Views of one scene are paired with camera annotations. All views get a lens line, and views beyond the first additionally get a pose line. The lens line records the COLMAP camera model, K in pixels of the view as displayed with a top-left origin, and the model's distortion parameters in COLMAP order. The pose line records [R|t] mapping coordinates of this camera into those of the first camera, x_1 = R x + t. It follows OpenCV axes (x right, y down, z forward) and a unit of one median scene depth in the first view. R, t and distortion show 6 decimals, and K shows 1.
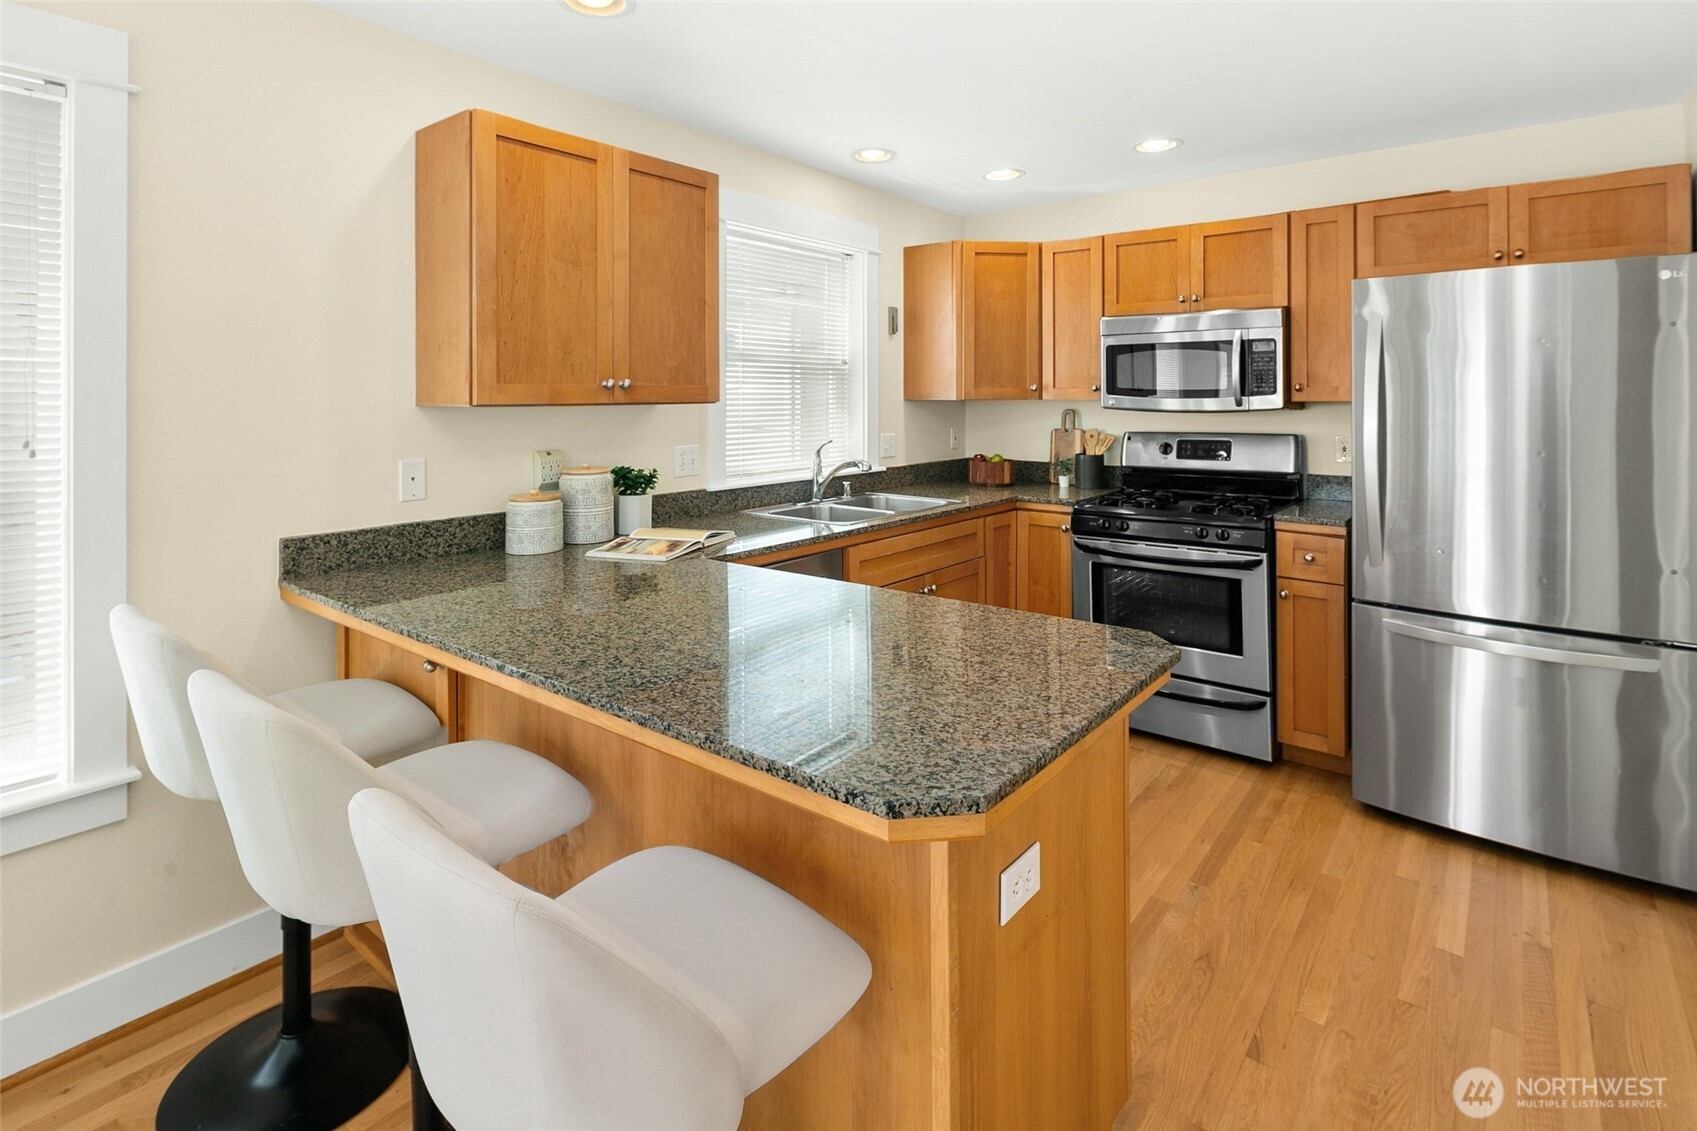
lens RADIAL K [[821.6, 0, 849.1], [0, 821.6, 394.2], [0, 0, 1]] dist [-0.001464, -0.003849]
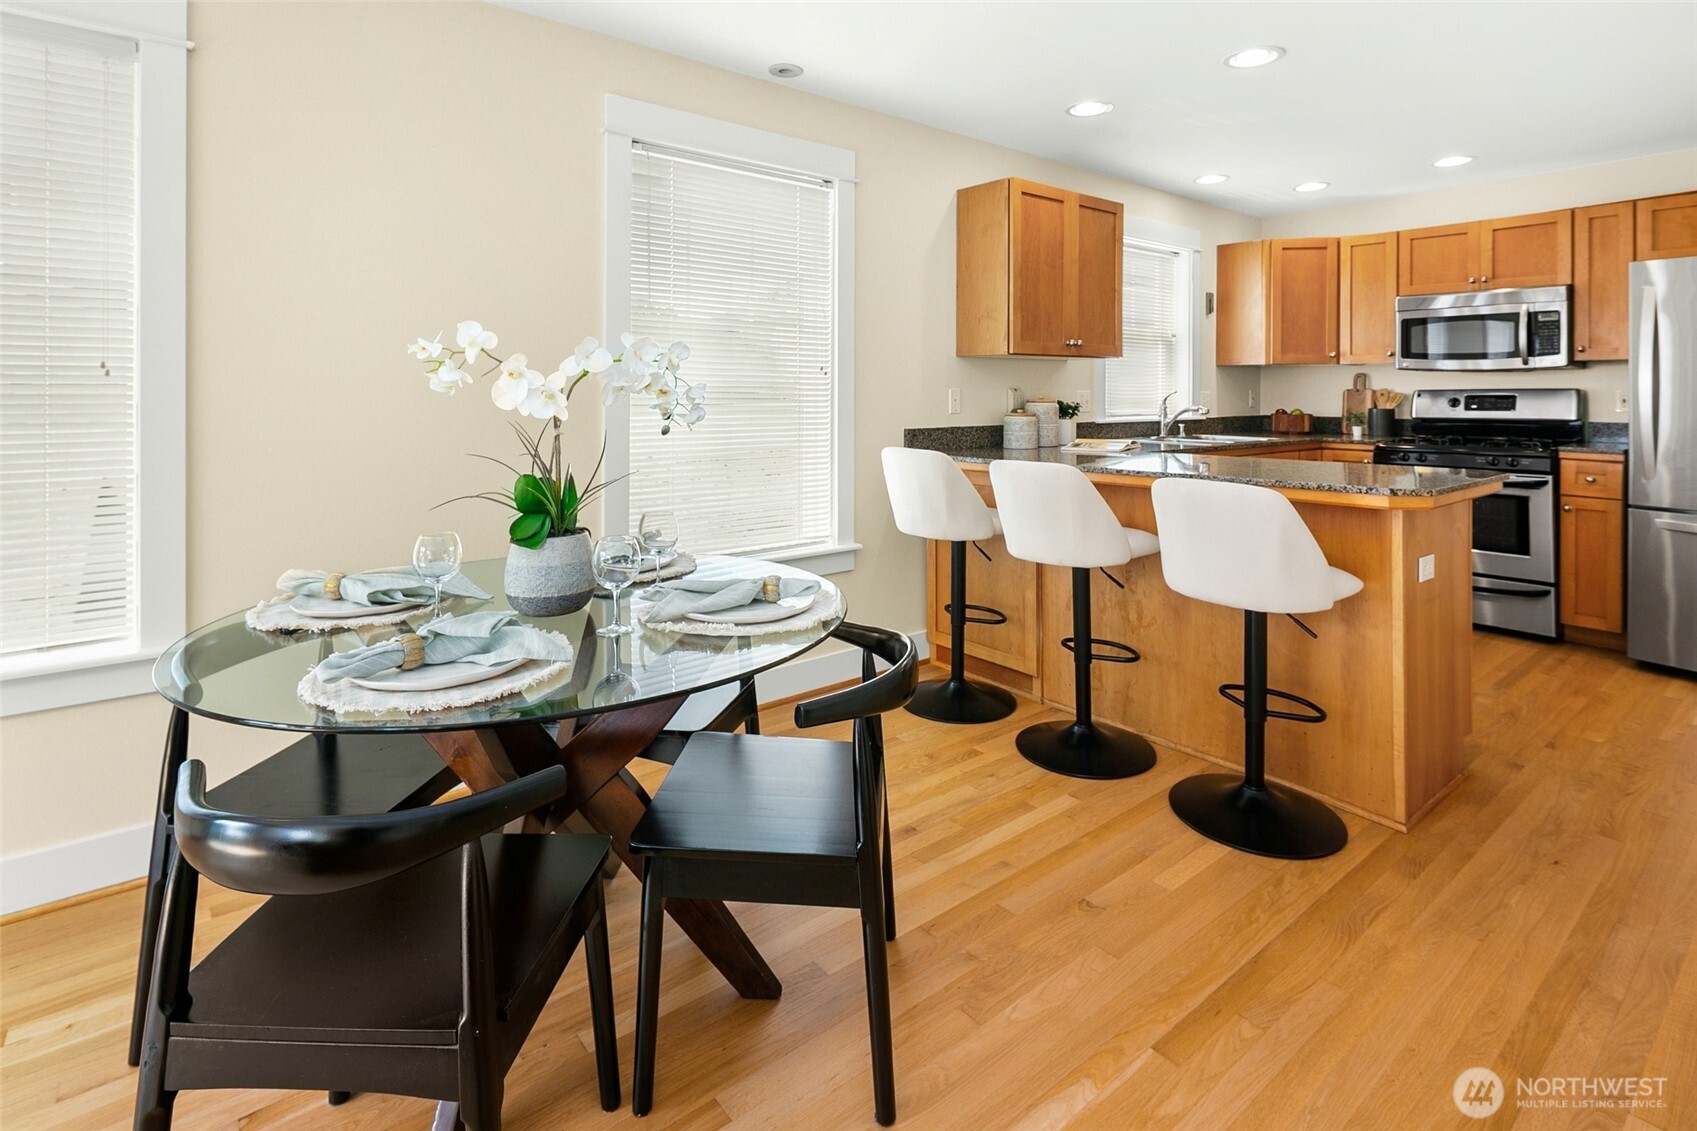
lens RADIAL K [[821.6, 0, 844.4], [0, 821.6, 389.9], [0, 0, 1]] dist [-0.001464, -0.003849]
pose [[0.974526, 0.004863, -0.224222, -0.276827], [-0.004236, 0.999986, 0.003277, 0.057037], [0.224234, -0.002244, 0.974533, -0.485284]]
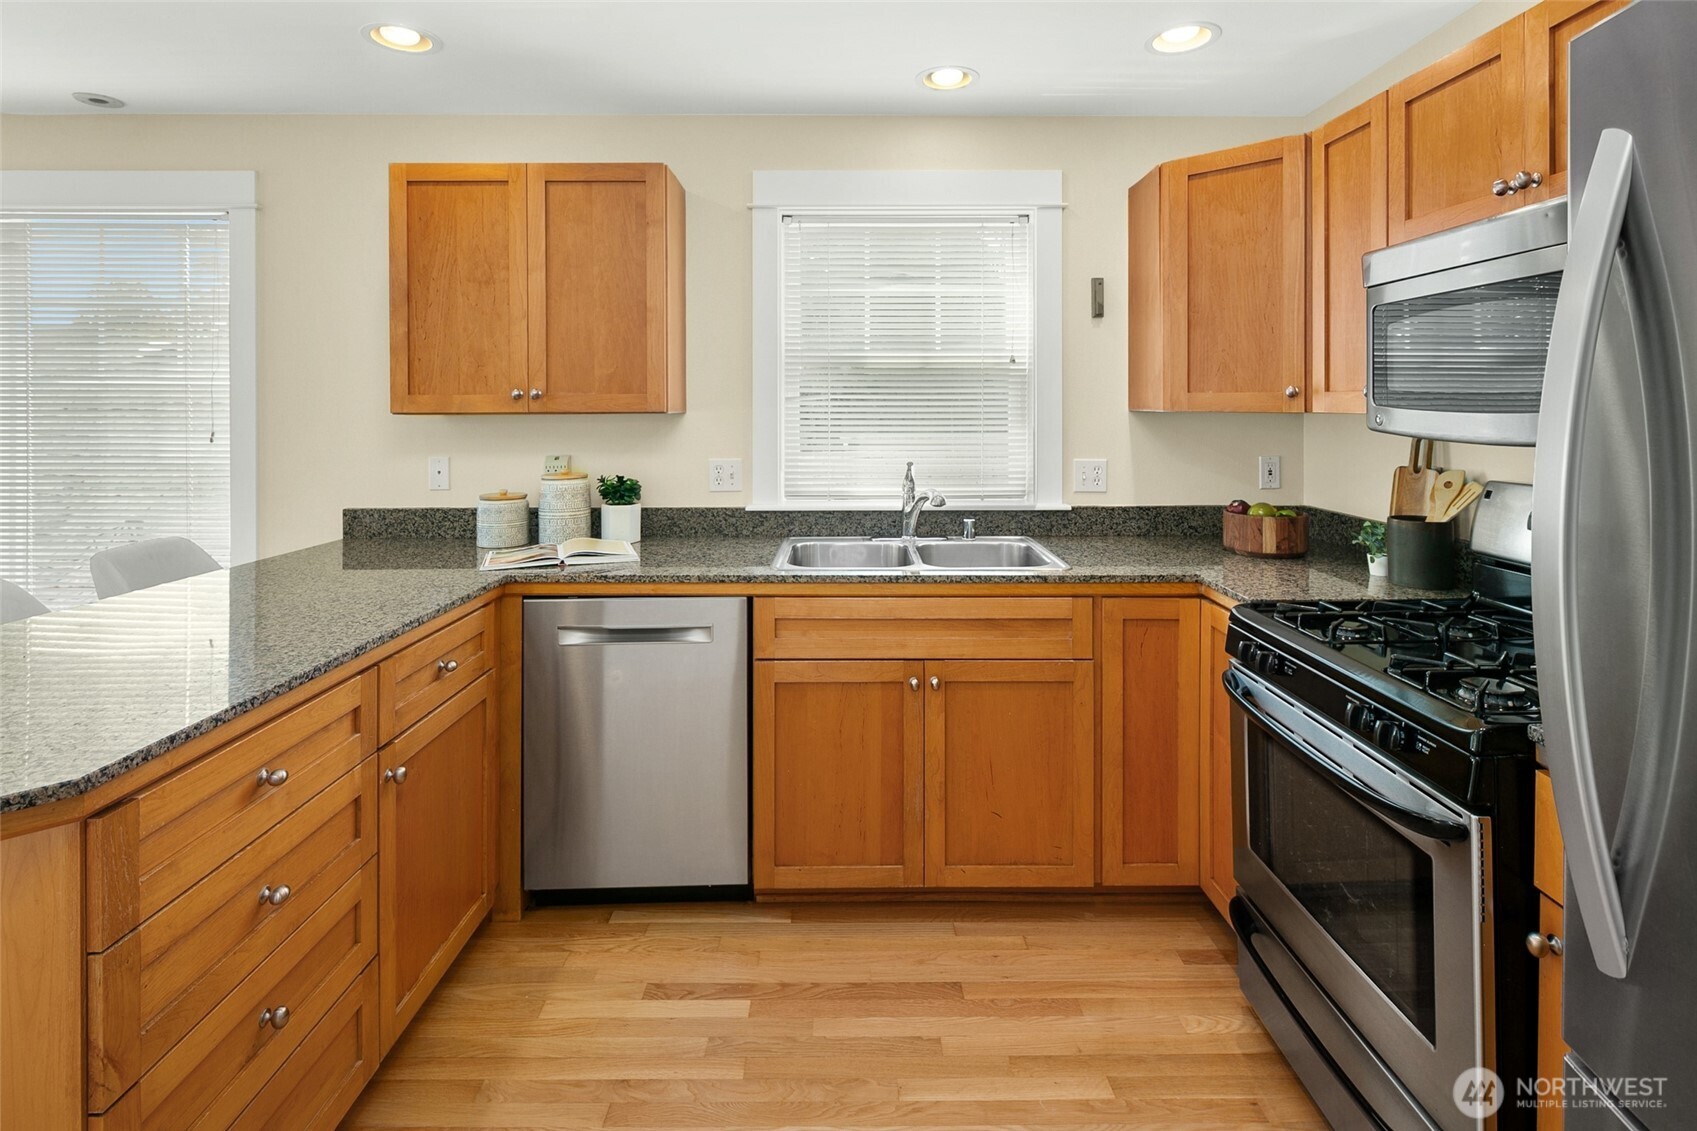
lens RADIAL K [[821.6, 0, 852.1], [0, 821.6, 405.2], [0, 0, 1]] dist [-0.001464, -0.003849]
pose [[0.635616, 0.005593, -0.771985, 0.596177], [0.002148, 0.999957, 0.009013, -0.005227], [0.772002, -0.007387, 0.635577, 0.510155]]
